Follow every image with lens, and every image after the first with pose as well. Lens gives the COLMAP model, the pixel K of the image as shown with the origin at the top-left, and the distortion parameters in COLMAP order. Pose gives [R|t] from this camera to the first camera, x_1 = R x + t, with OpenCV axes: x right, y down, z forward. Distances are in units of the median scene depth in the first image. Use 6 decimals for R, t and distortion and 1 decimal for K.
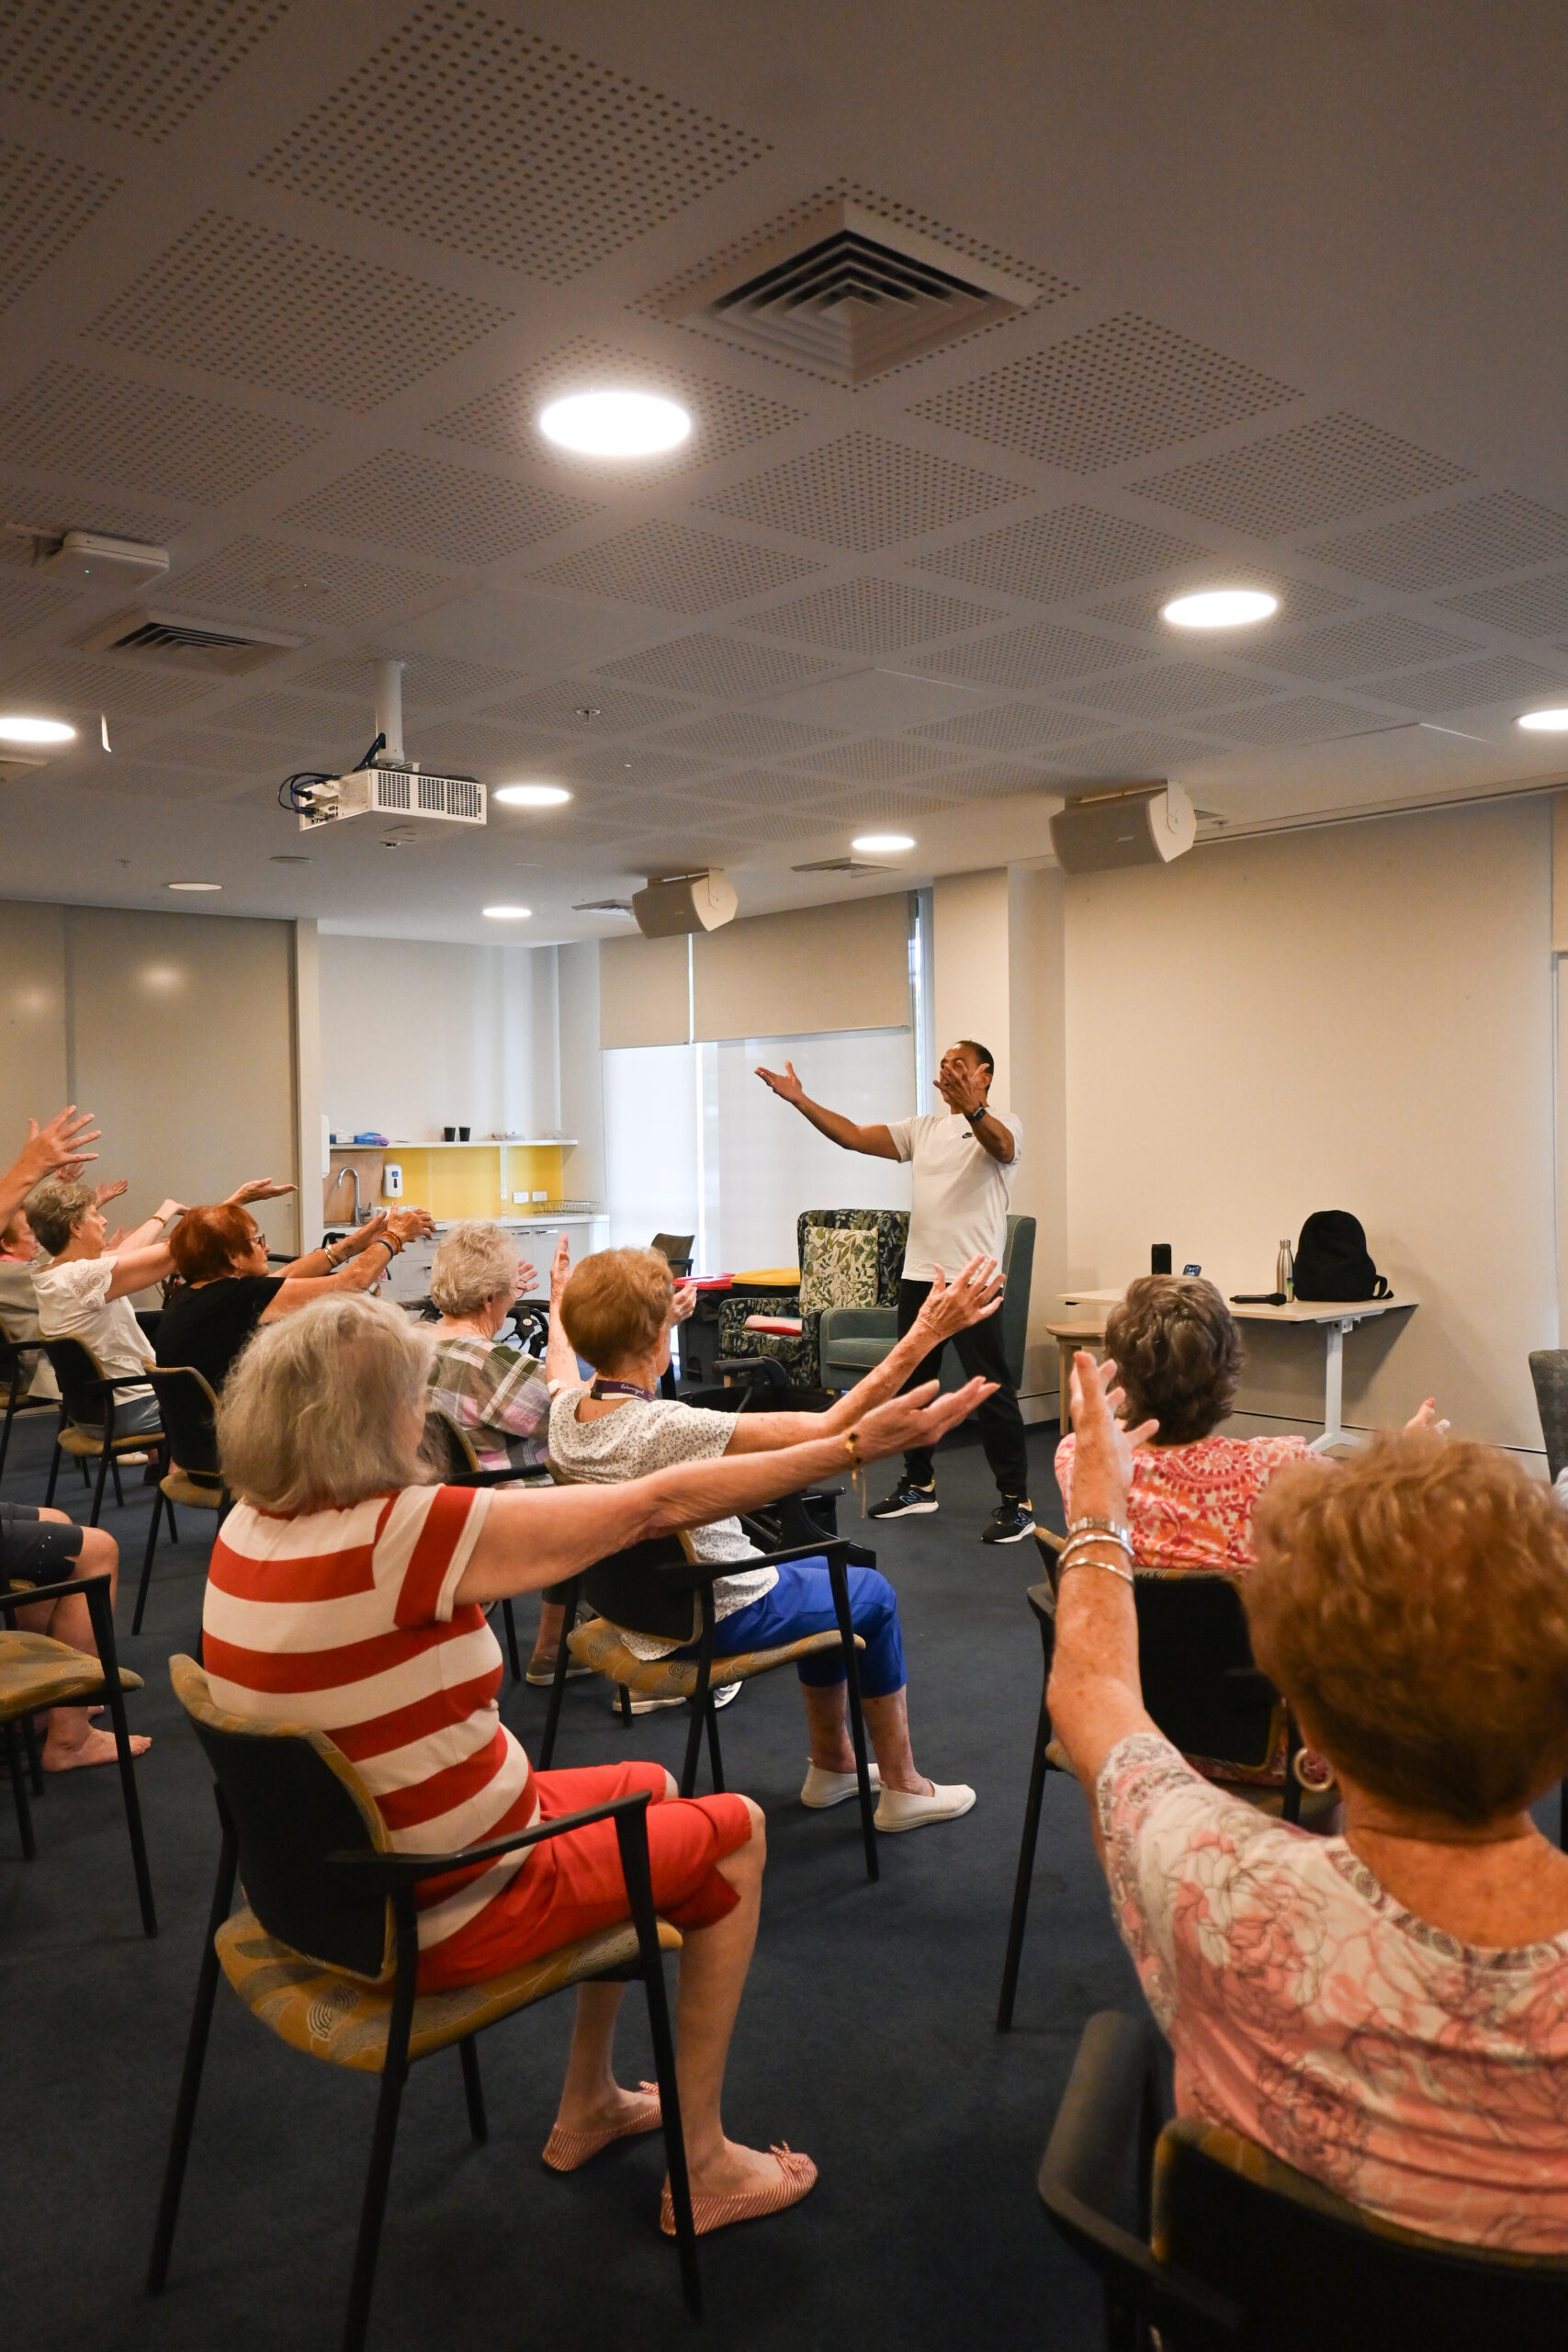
lens RADIAL K [[1783.3, 0, 780.6], [0, 1783.3, 1185.3], [0, 0, 1]] dist [-0.013035, -0.002800]
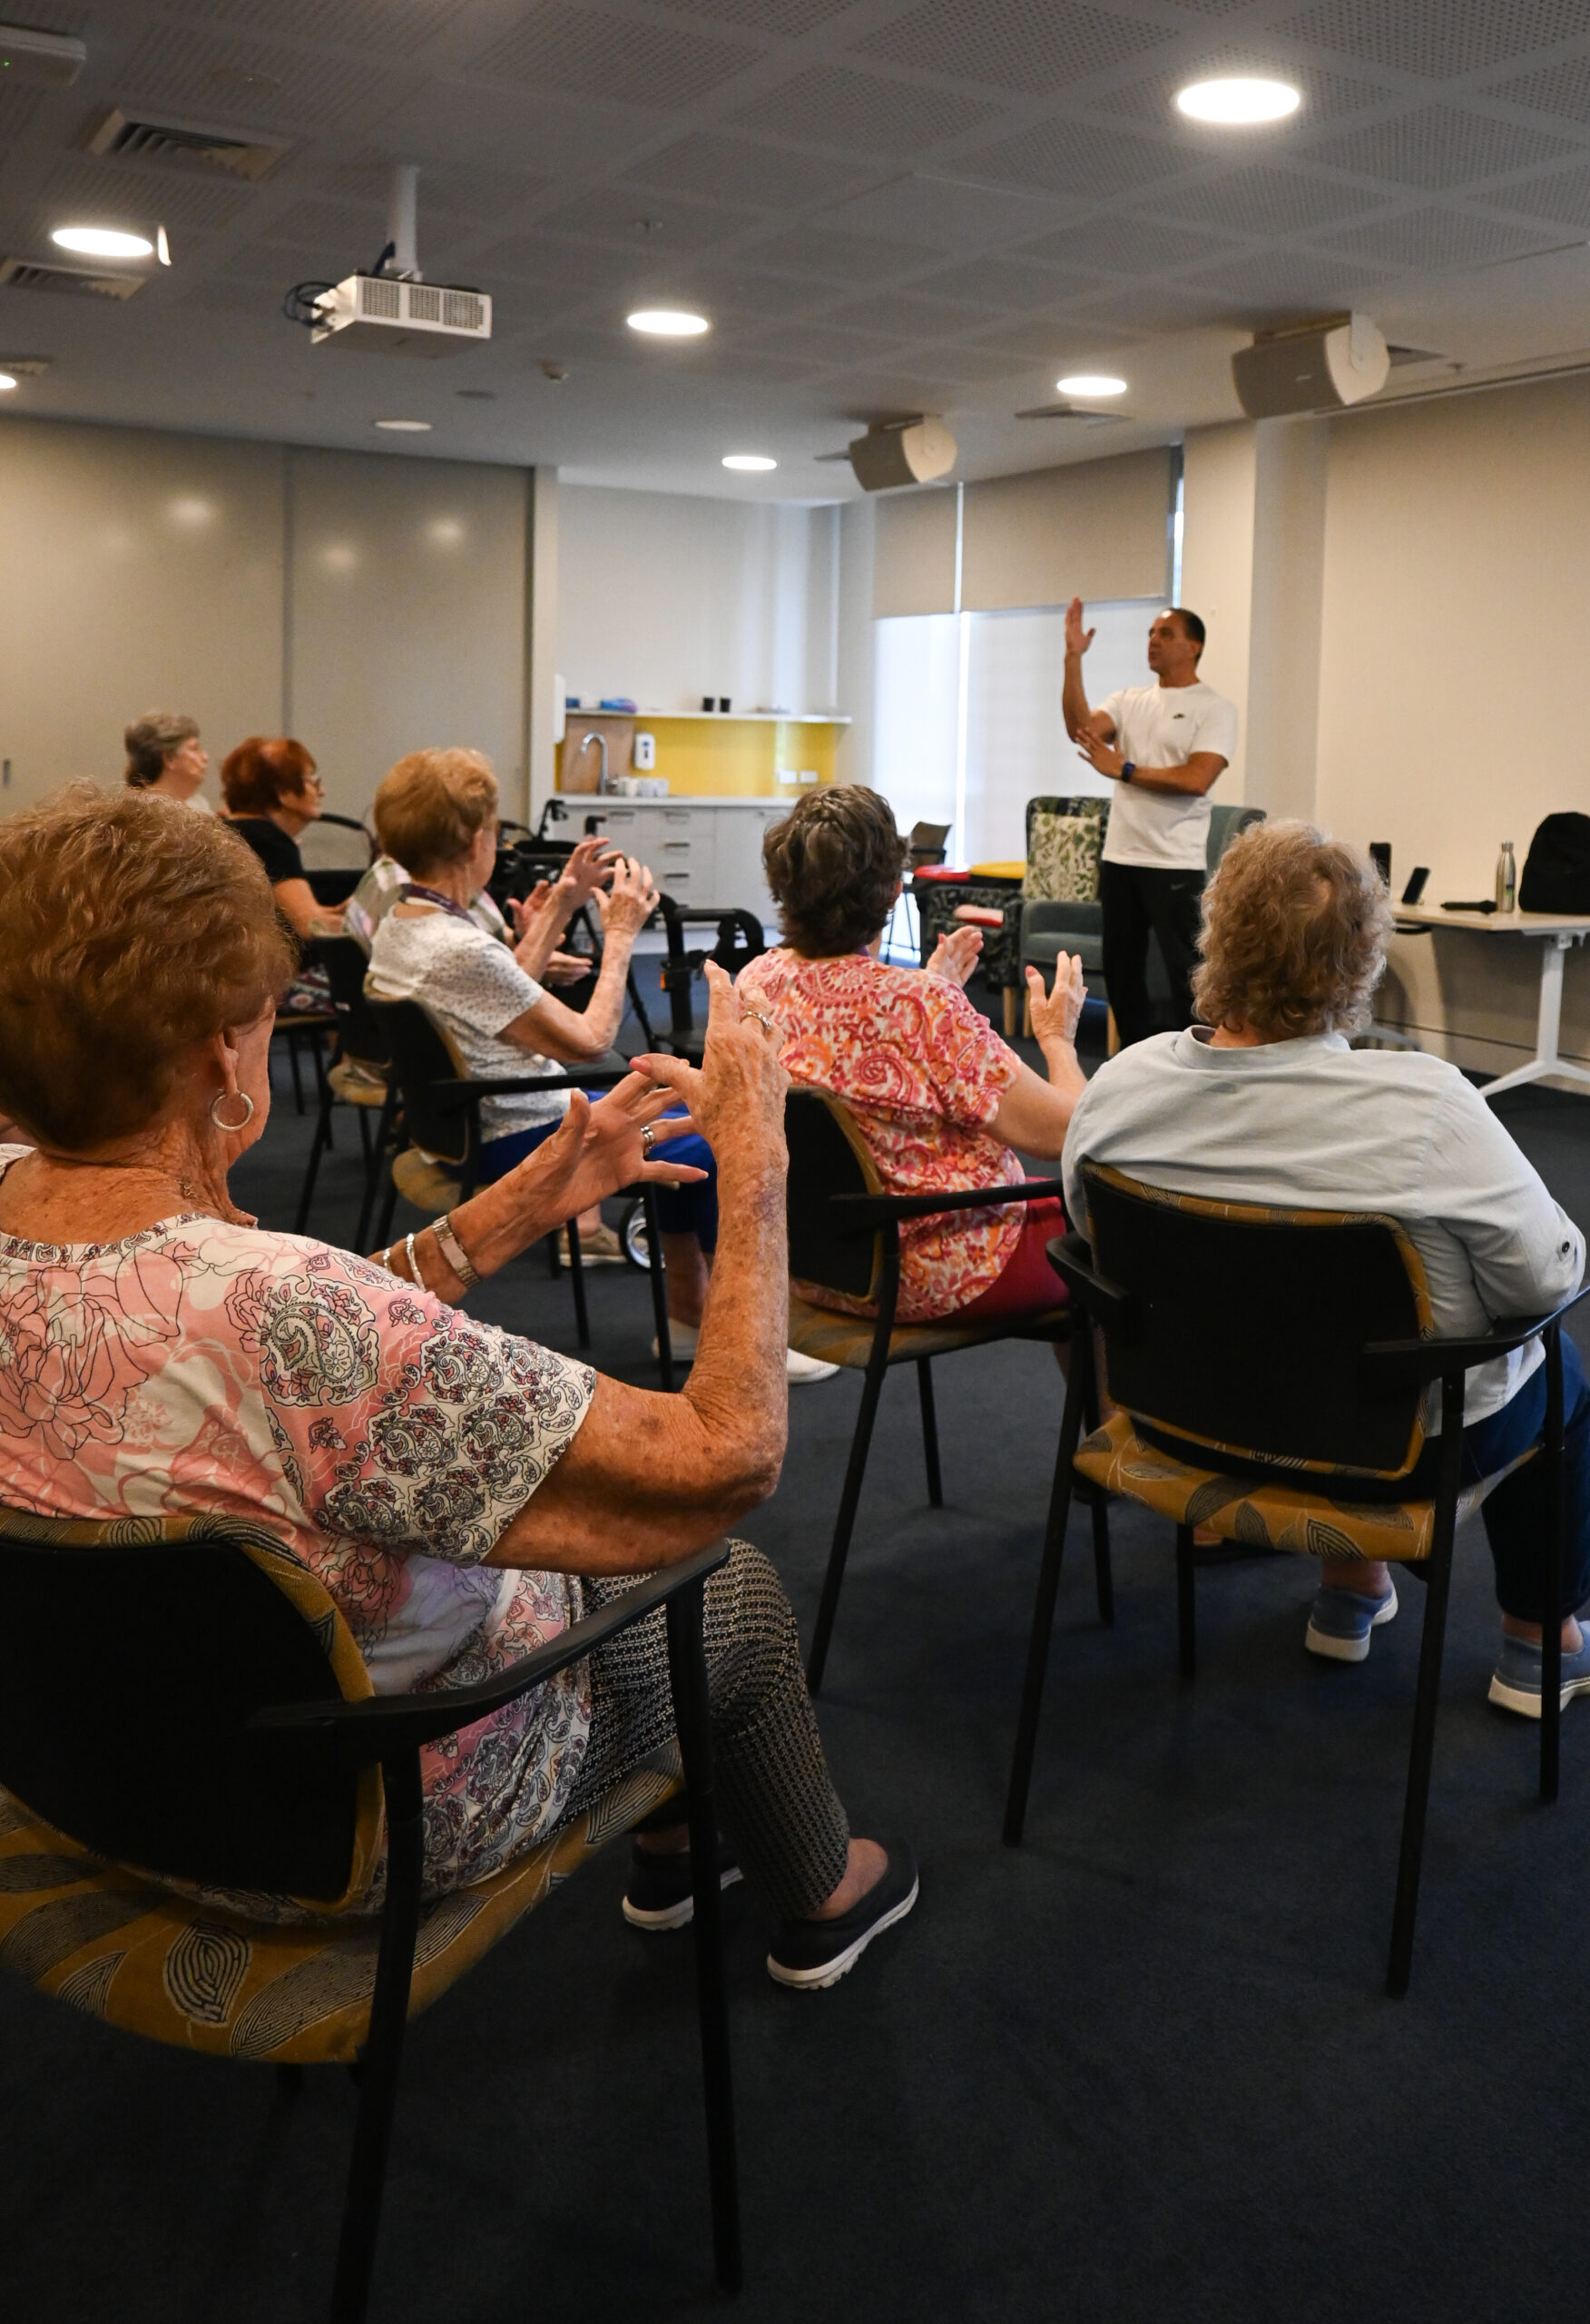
lens RADIAL K [[1984.9, 0, 976.7], [0, 1984.9, 893.0], [0, 0, 1]] dist [0.001181, -0.006313]
pose [[0.987795, 0.051447, -0.147016, 0.241207], [-0.044710, 0.997809, 0.048767, 0.027750], [0.149203, -0.041599, 0.987931, -0.022722]]
